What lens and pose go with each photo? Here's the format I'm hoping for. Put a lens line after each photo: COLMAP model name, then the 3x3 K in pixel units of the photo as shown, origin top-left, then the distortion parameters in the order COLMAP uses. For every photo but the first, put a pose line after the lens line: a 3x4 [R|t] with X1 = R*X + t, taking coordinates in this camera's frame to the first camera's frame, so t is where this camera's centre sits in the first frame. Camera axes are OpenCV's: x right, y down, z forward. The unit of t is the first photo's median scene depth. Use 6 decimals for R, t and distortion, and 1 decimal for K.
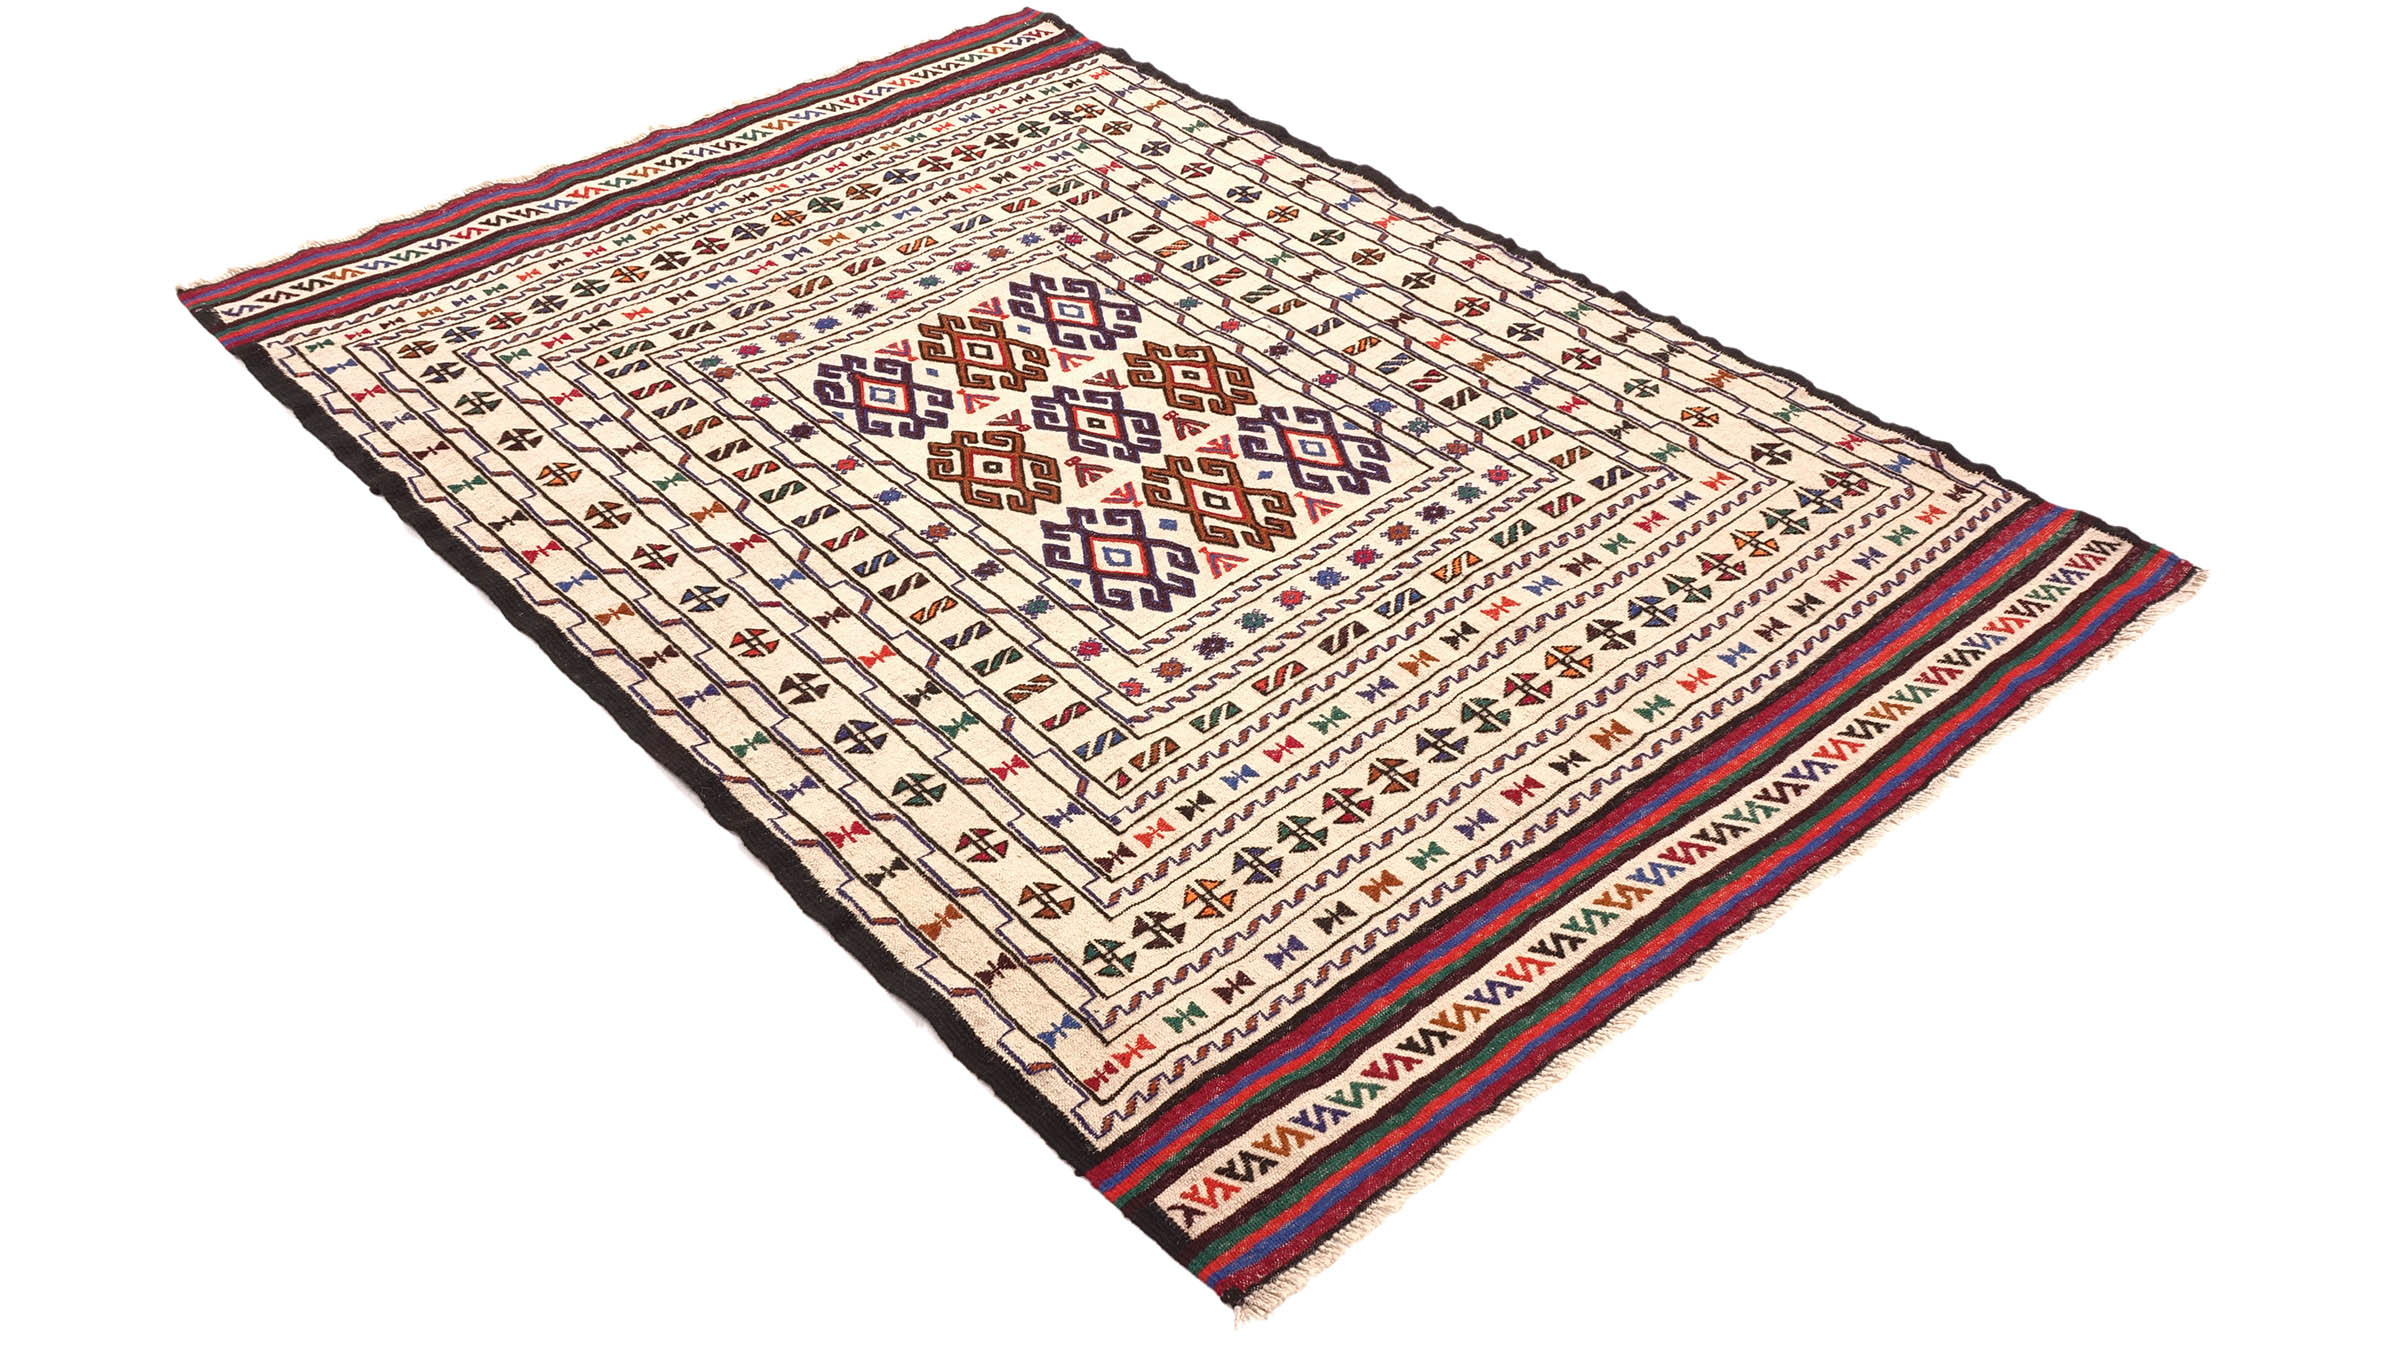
lens RADIAL K [[2249.1, 0, 1126.2], [0, 2249.1, 674.9], [0, 0, 1]] dist [-0.004014, -0.006463]
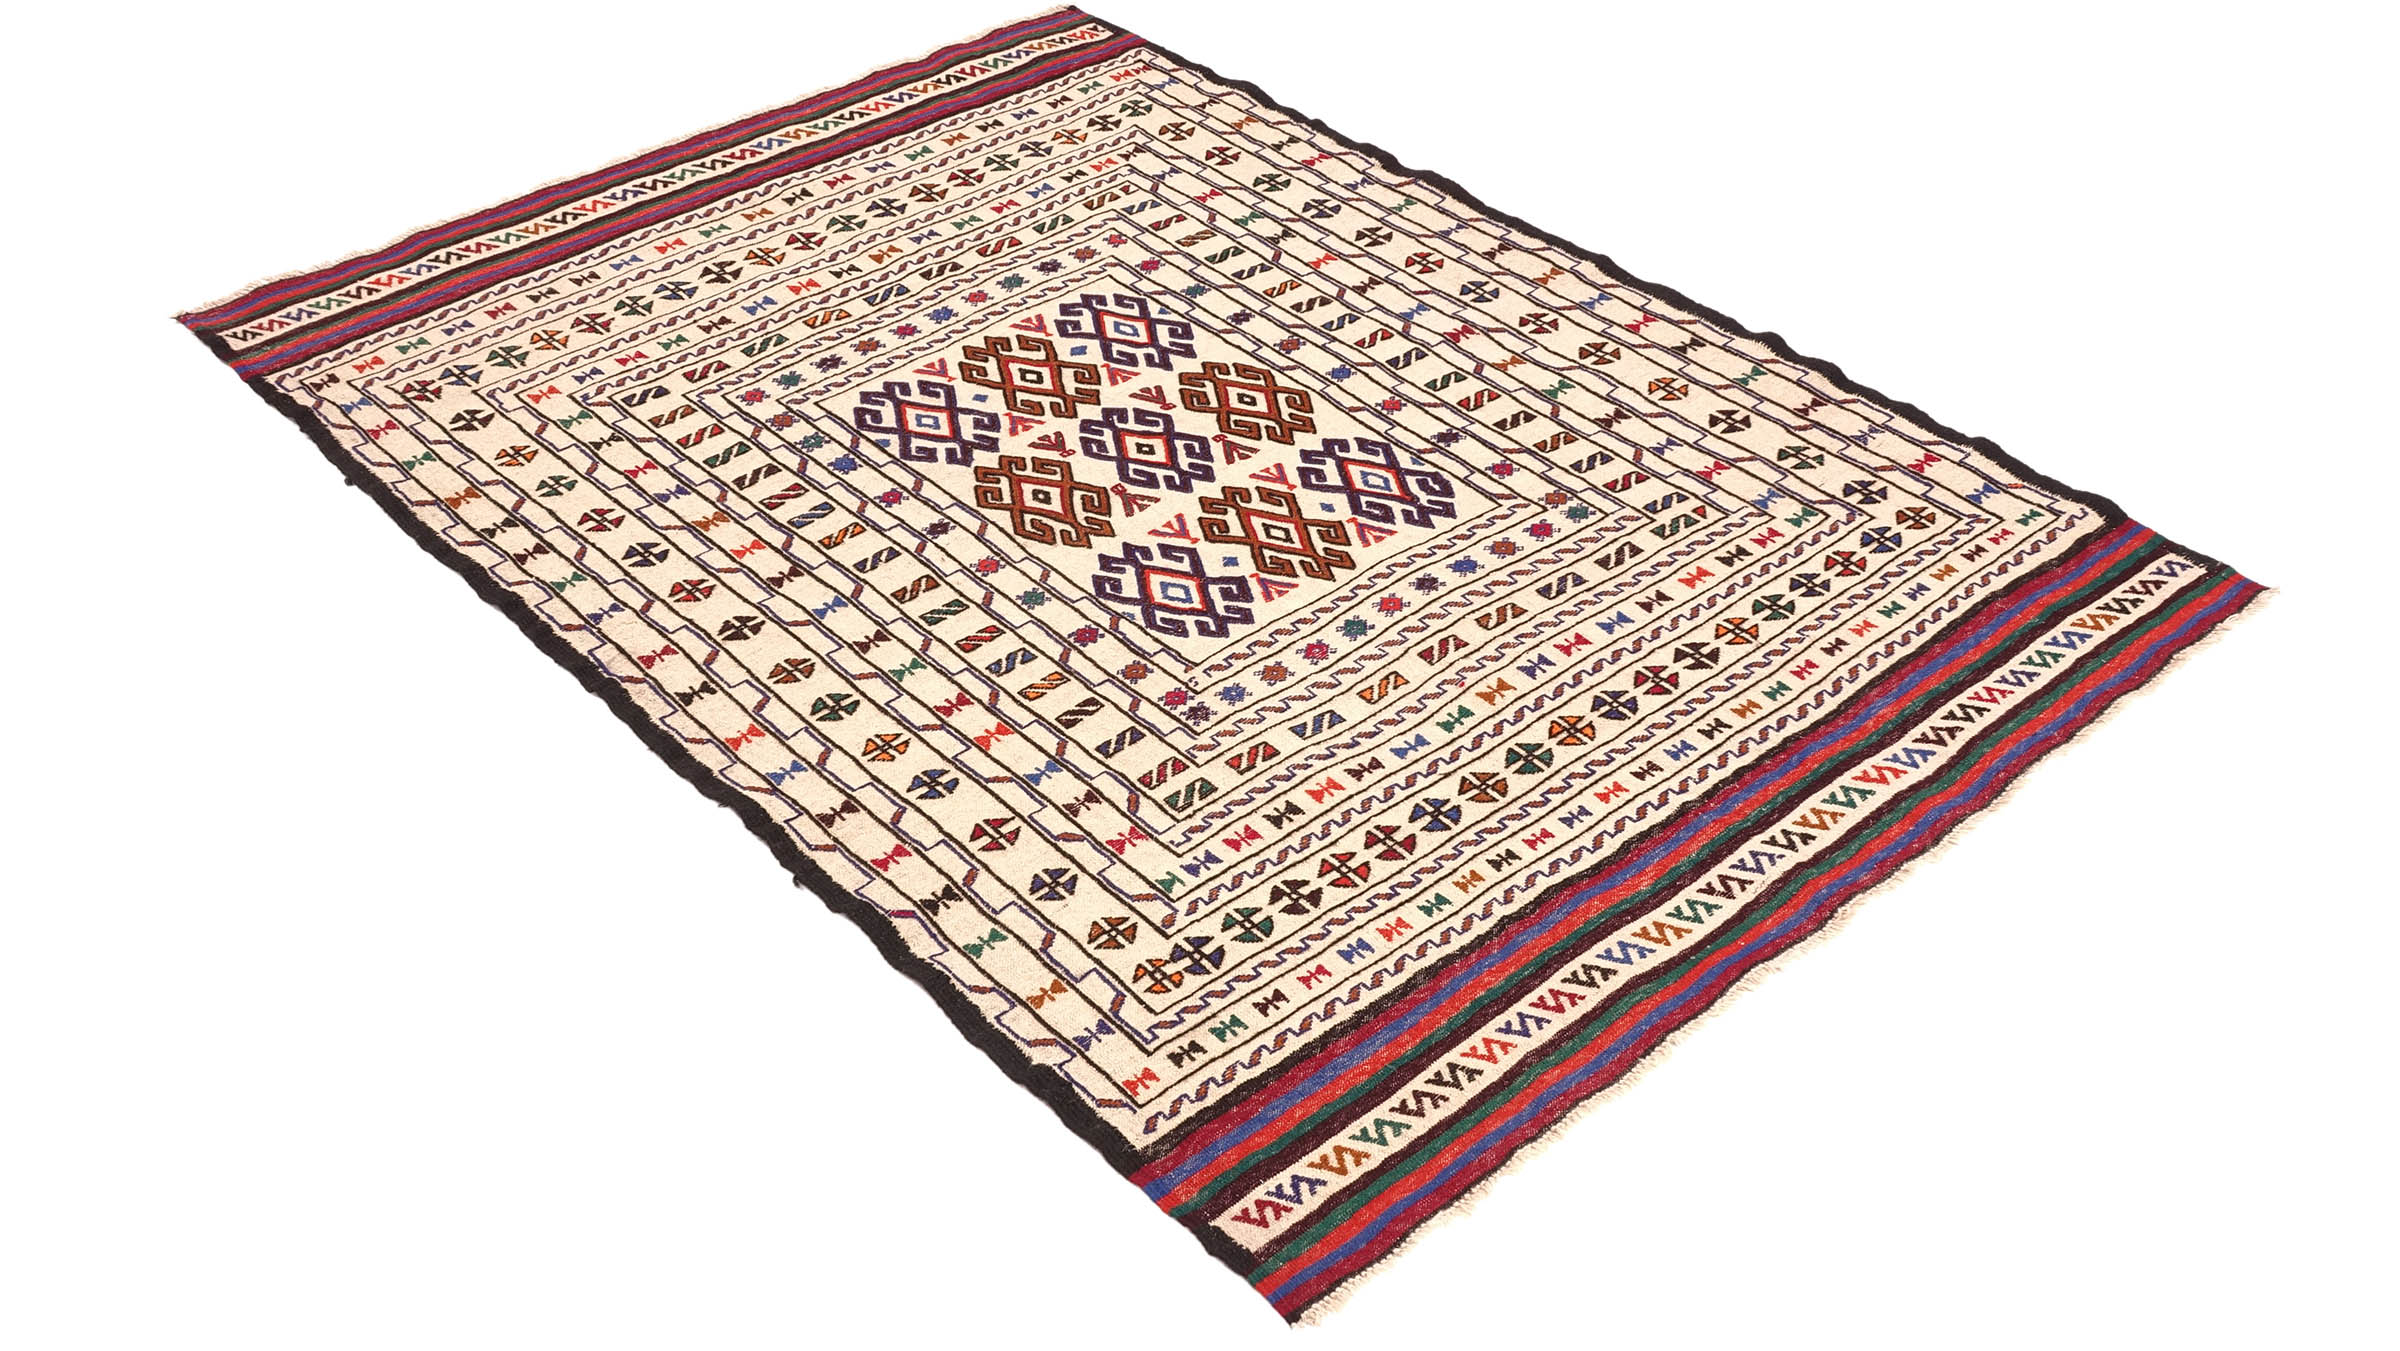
lens RADIAL K [[2522.1, 0, 1200.0], [0, 2522.1, 675.5], [0, 0, 1]] dist [-0.000914, -0.014132]
pose [[-0.999939, 0.010957, -0.001477, -0.034313], [0.000846, 0.209033, 0.977908, -1.156202], [0.011024, 0.977847, -0.209029, 1.330546]]
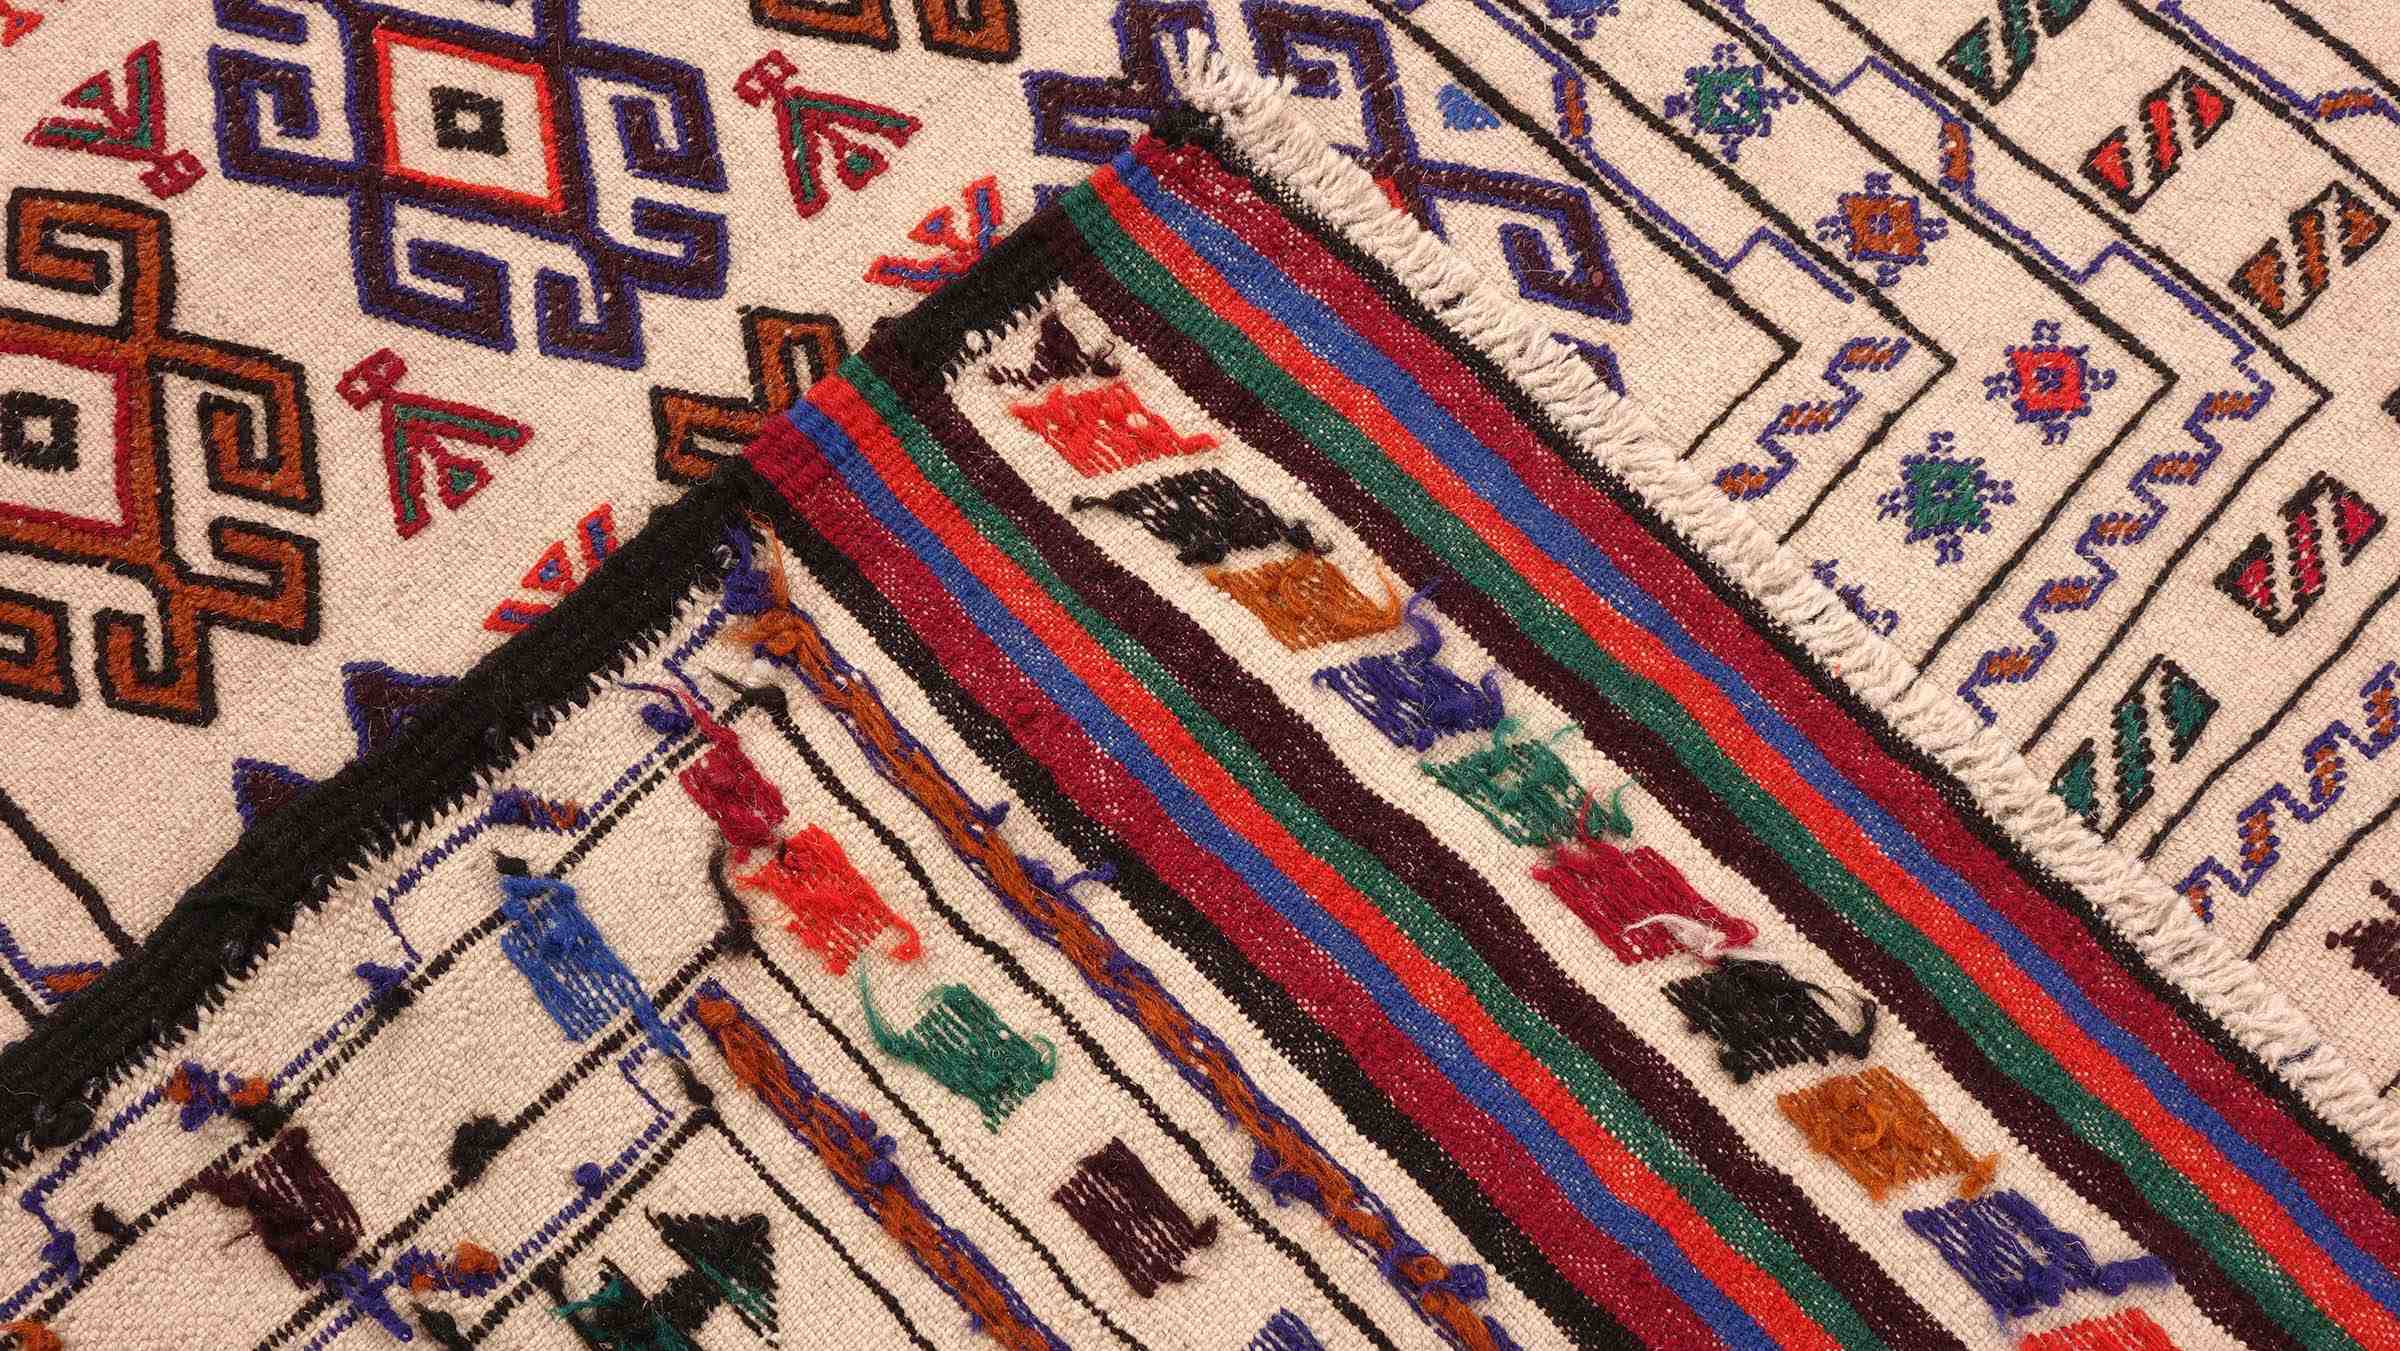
lens RADIAL K [[2701.6, 0, 1200.0], [0, 2701.6, 675.5], [0, 0, 1]] dist [-0.095926, 0.282422]
pose [[0.996498, -0.058952, 0.059301, 0.047302], [0.022170, 0.870079, 0.492414, -0.206904], [-0.080625, -0.489375, 0.868339, 0.705415]]
